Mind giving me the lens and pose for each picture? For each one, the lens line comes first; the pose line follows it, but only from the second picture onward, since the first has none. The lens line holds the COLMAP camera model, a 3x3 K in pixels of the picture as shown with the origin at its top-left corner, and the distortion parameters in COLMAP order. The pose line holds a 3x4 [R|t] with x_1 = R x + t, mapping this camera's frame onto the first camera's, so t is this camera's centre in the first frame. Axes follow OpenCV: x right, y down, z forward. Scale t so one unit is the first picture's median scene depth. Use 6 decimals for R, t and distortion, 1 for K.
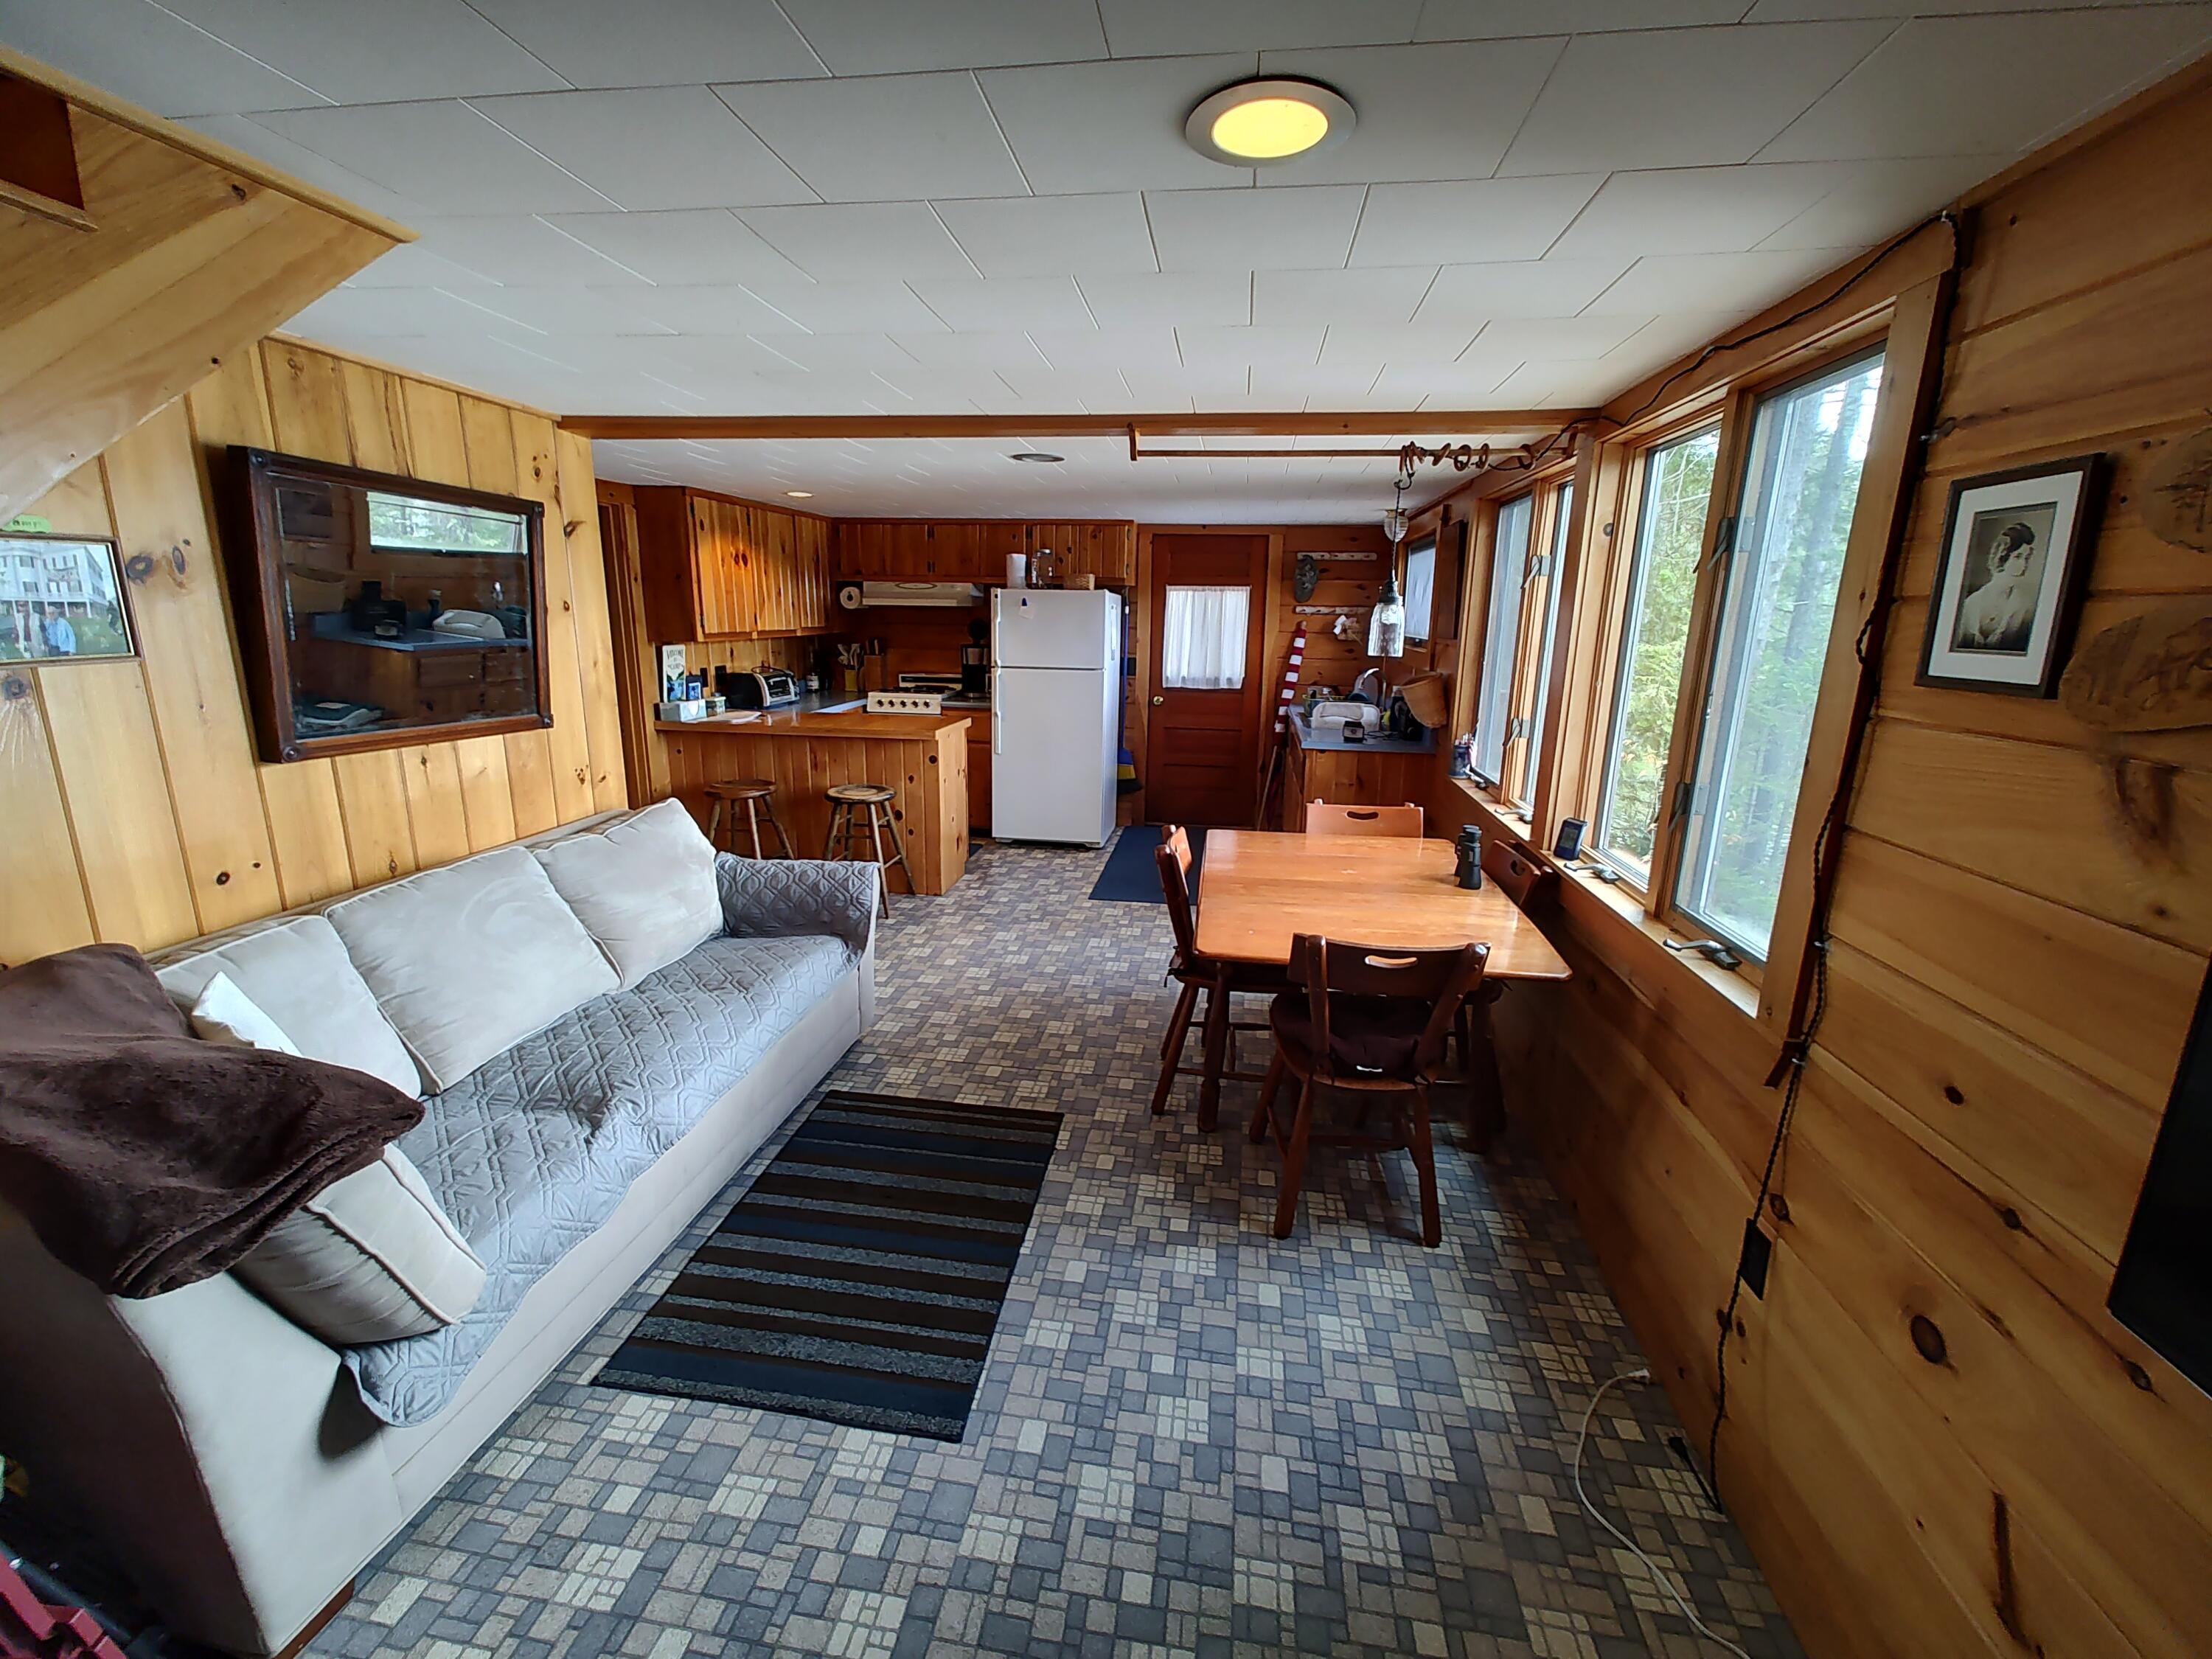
lens RADIAL K [[911.2, 0, 1113.8], [0, 911.2, 819.9], [0, 0, 1]] dist [0.001992, -0.005707]
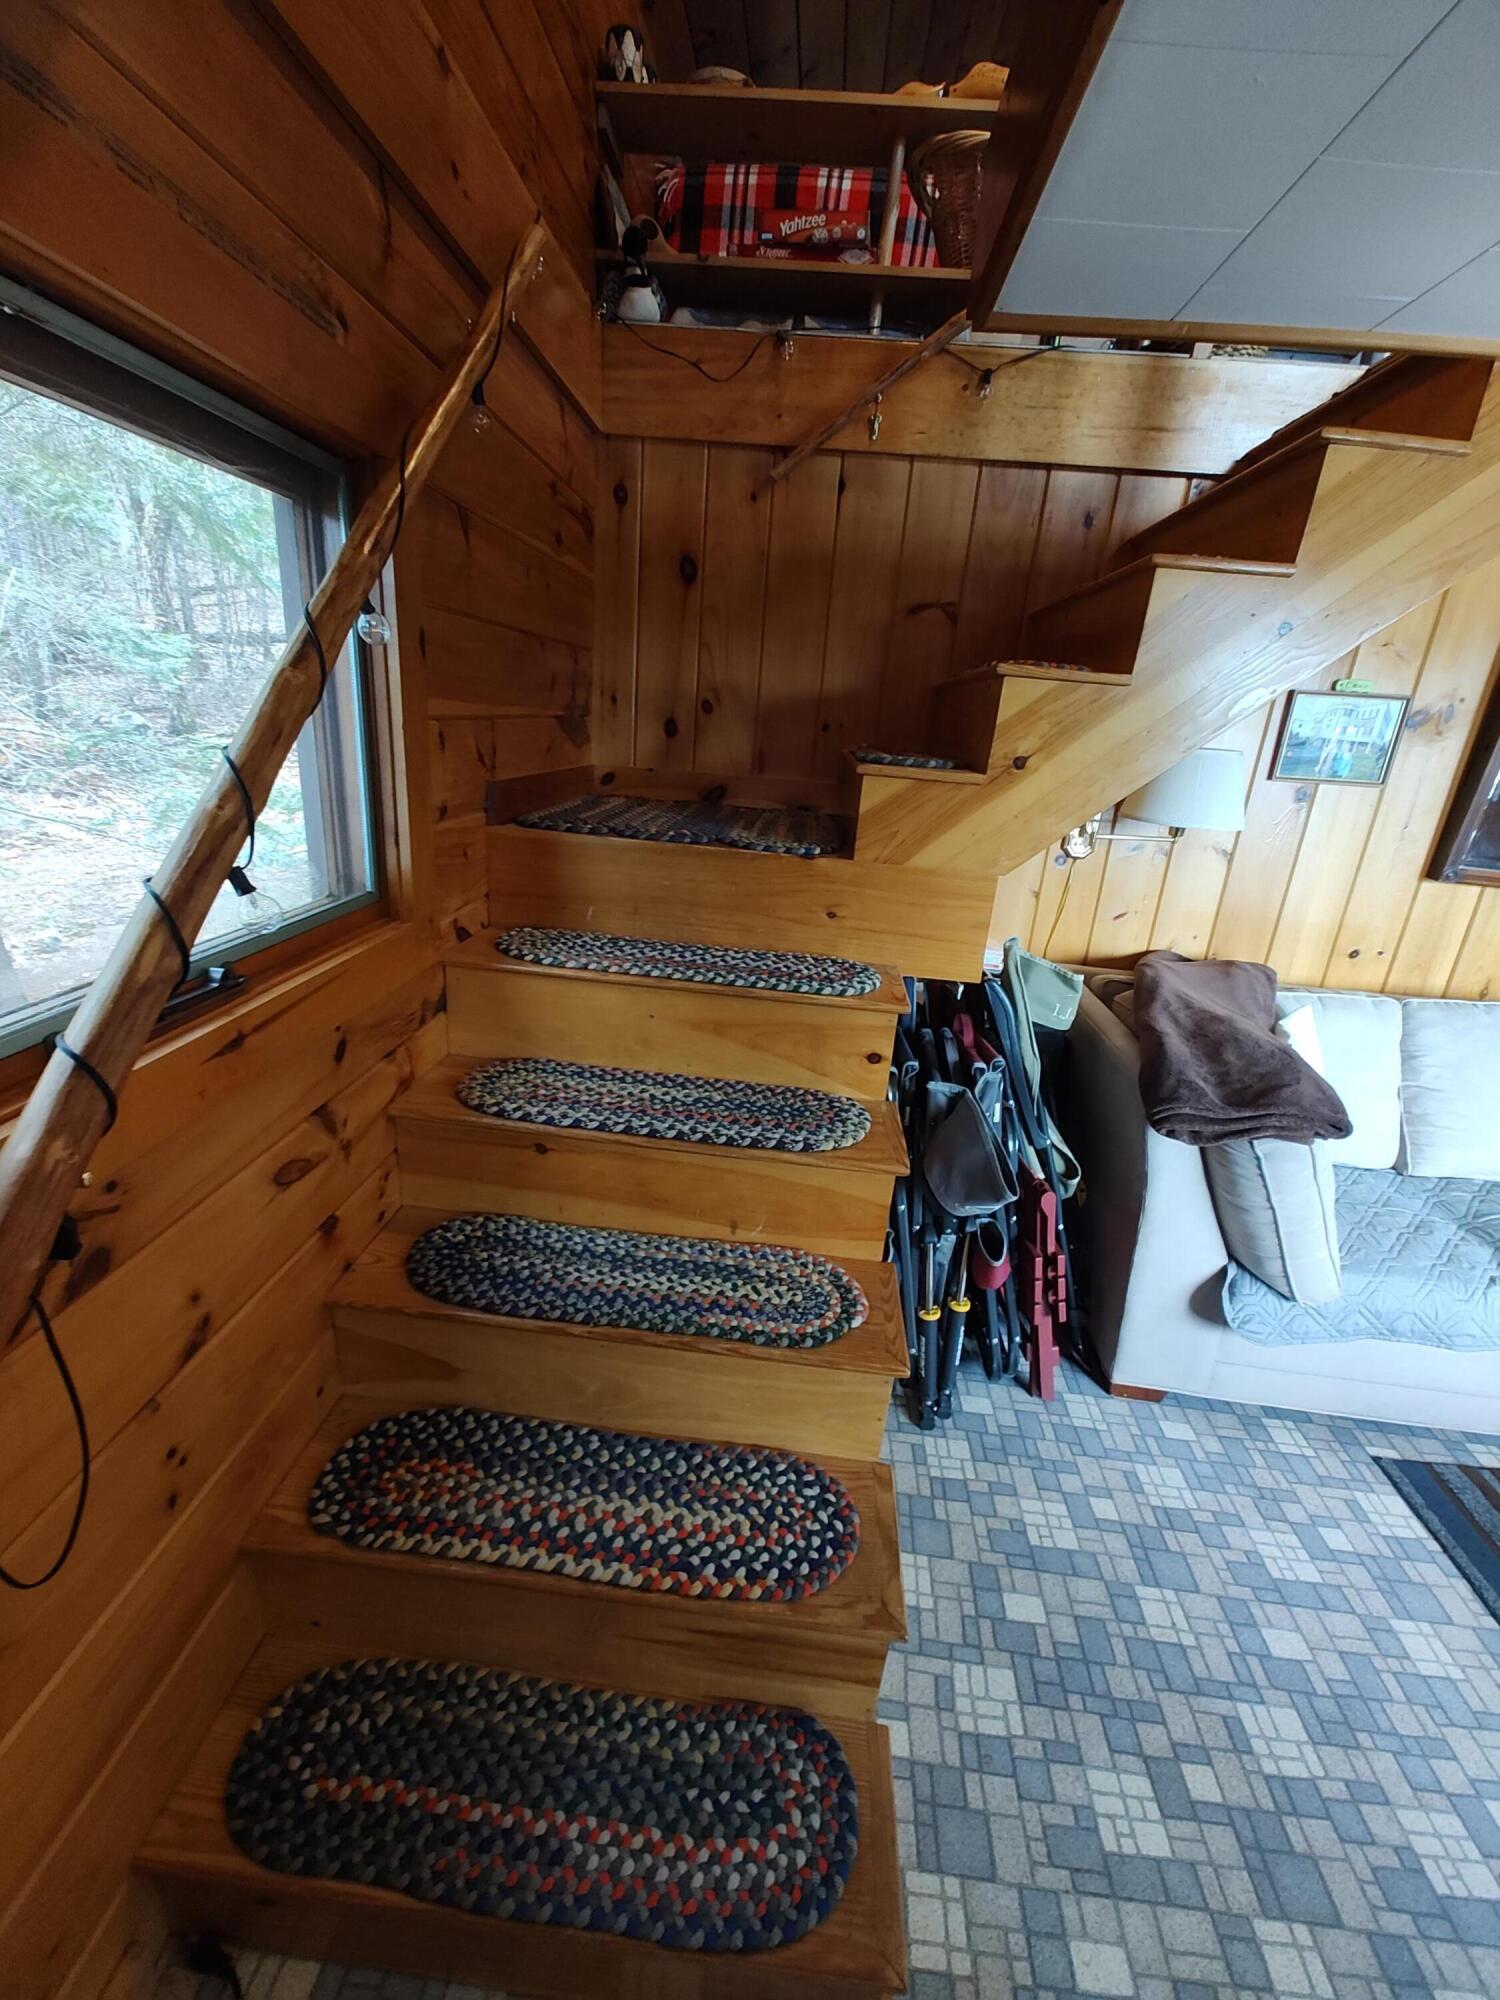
lens RADIAL K [[822.4, 0, 750.0], [0, 822.4, 1000.0], [0, 0, 1]] dist [0.002785, 0.000253]
pose [[0.065136, 0.316917, -0.946214, 0.096013], [-0.290932, 0.913063, 0.285787, 0.026210], [0.954524, 0.256669, 0.151675, -0.016235]]
